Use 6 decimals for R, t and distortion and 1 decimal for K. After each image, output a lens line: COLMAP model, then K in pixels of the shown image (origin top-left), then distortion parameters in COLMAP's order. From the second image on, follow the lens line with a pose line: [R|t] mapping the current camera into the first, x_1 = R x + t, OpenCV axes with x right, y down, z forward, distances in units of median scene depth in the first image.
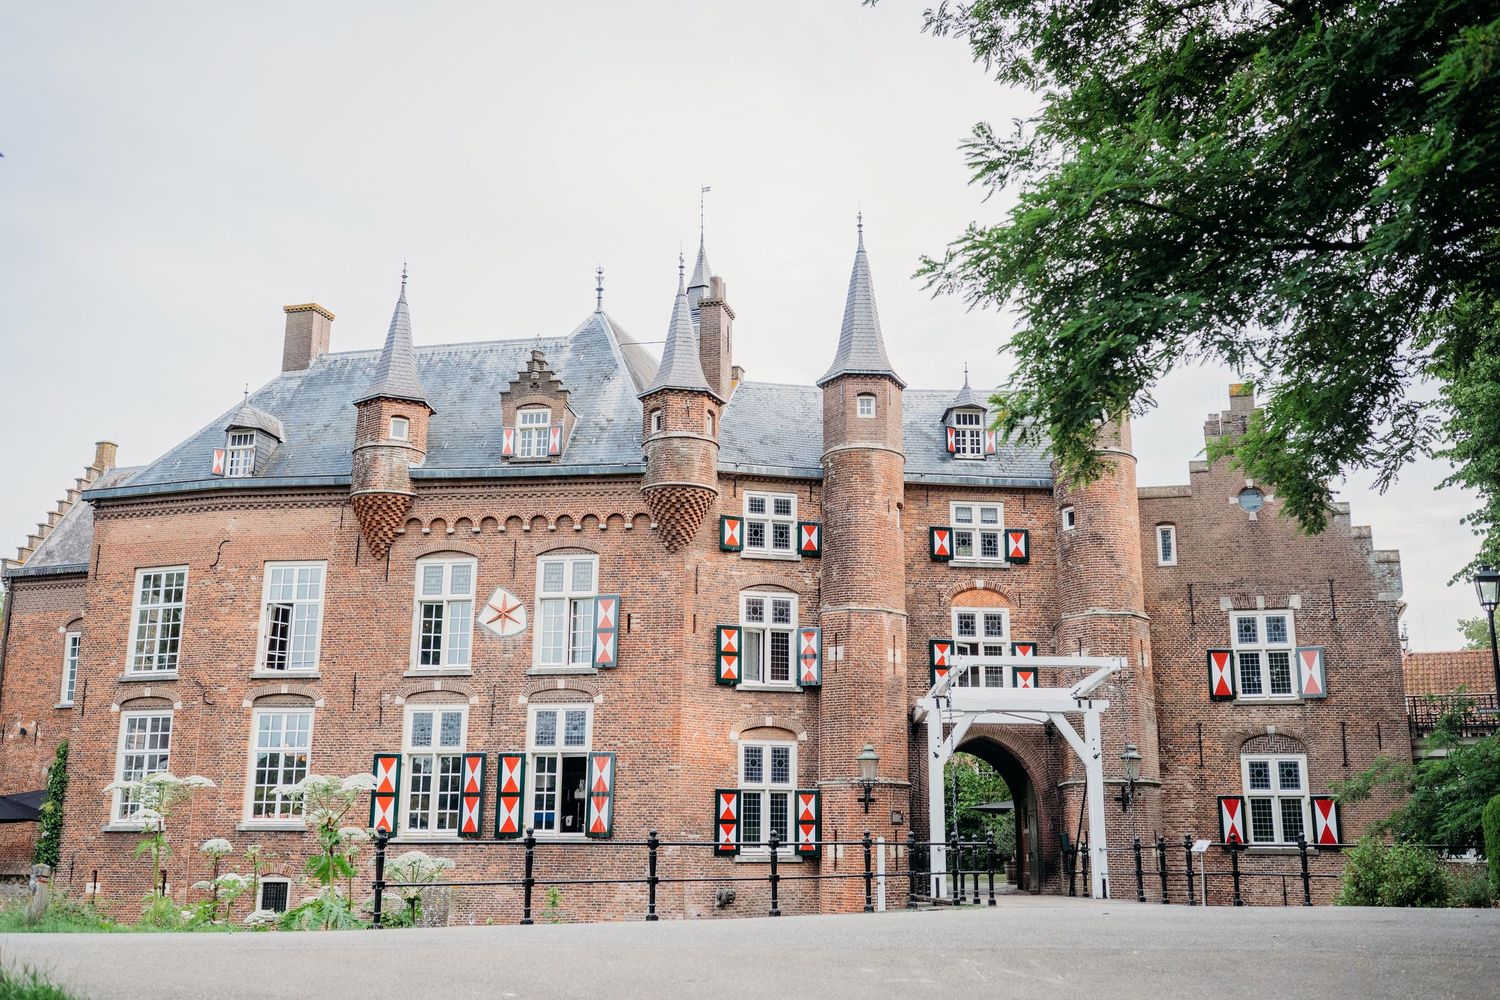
lens RADIAL K [[1415.5, 0, 750.0], [0, 1415.5, 500.0], [0, 0, 1]] dist [0.000747, 0.002474]
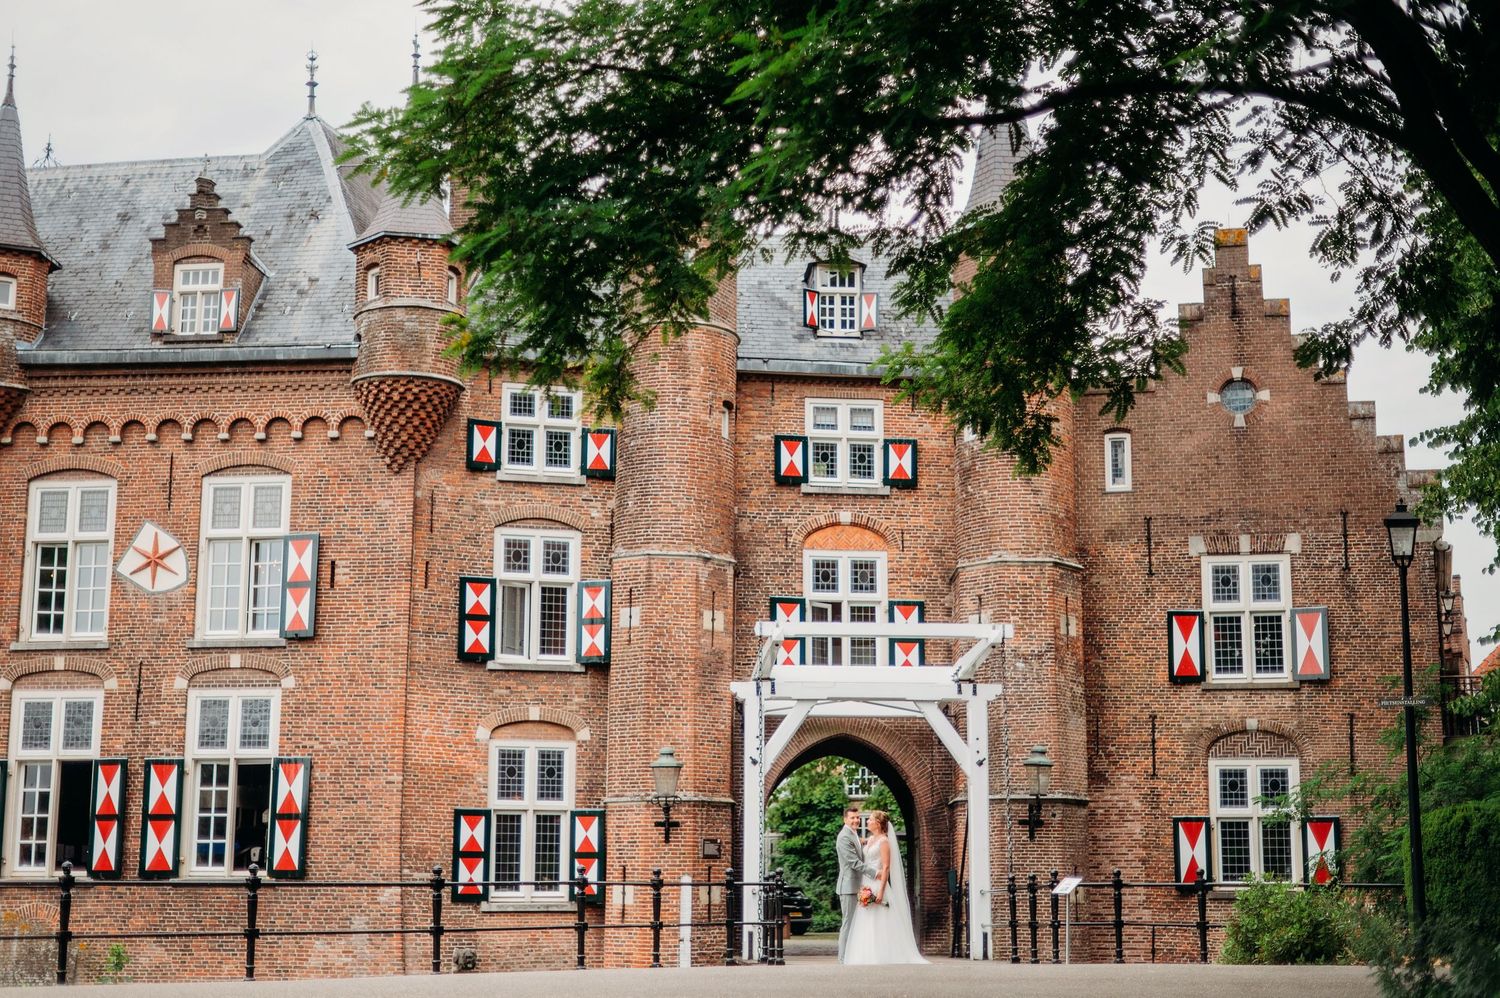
lens RADIAL K [[2160.7, 0, 750.0], [0, 2160.7, 499.0], [0, 0, 1]] dist [-0.010993, 0.069581]
pose [[0.999813, 0.001039, 0.019335, 0.097653], [-0.002187, 0.998230, 0.059438, -0.013387], [-0.019239, -0.059470, 0.998045, -0.063513]]
